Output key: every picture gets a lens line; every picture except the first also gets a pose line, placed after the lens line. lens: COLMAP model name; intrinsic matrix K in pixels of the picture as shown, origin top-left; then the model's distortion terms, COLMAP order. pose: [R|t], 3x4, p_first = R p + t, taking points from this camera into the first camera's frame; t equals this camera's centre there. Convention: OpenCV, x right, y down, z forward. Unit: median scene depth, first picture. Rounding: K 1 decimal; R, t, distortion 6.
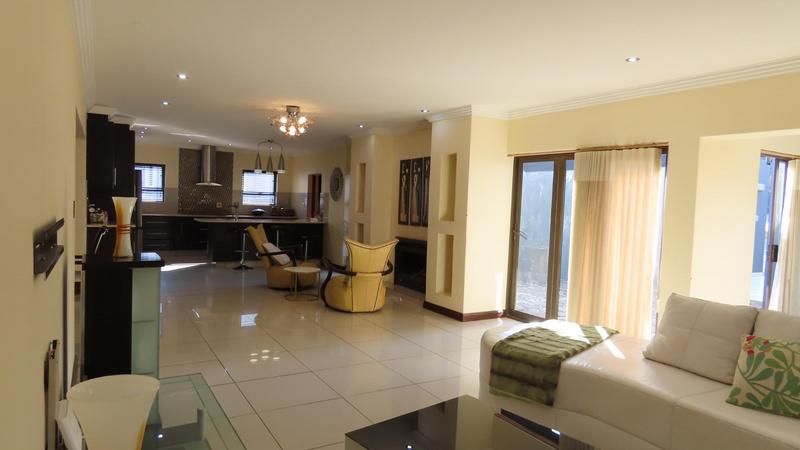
lens RADIAL K [[504.6, 0, 403.4], [0, 504.6, 227.1], [0, 0, 1]] dist [-0.009101, 0.000269]
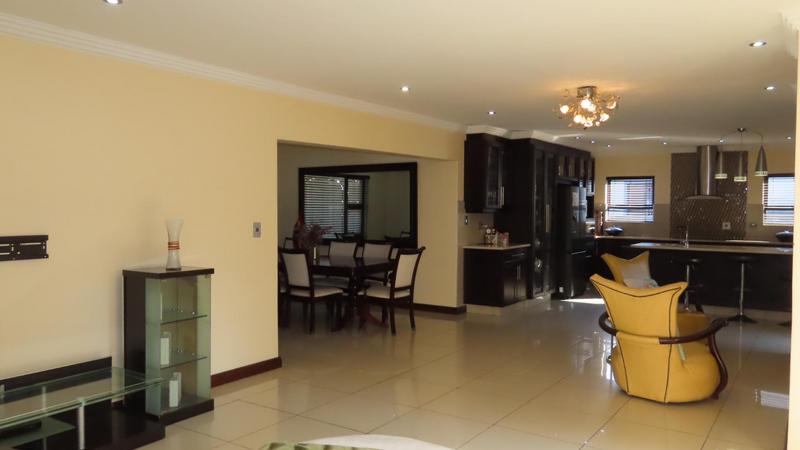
lens RADIAL K [[622.3, 0, 403.7], [0, 622.3, 226.6], [0, 0, 1]] dist [0.001333, -0.003908]
pose [[0.417862, -0.004115, -0.908501, 0.301595], [-0.036083, 0.999126, -0.021122, -0.008671], [0.907794, 0.041608, 0.417348, 0.256418]]
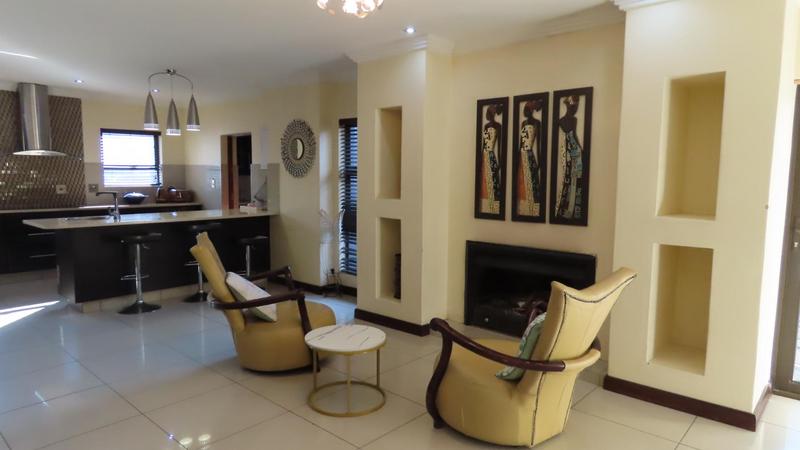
lens RADIAL K [[504.6, 0, 403.4], [0, 504.6, 227.1], [0, 0, 1]] dist [-0.009101, 0.000269]
pose [[0.954247, -0.057384, 0.293462, -0.195161], [0.039135, 0.996939, 0.067686, -0.028941], [-0.296447, -0.053105, 0.953572, 0.396903]]
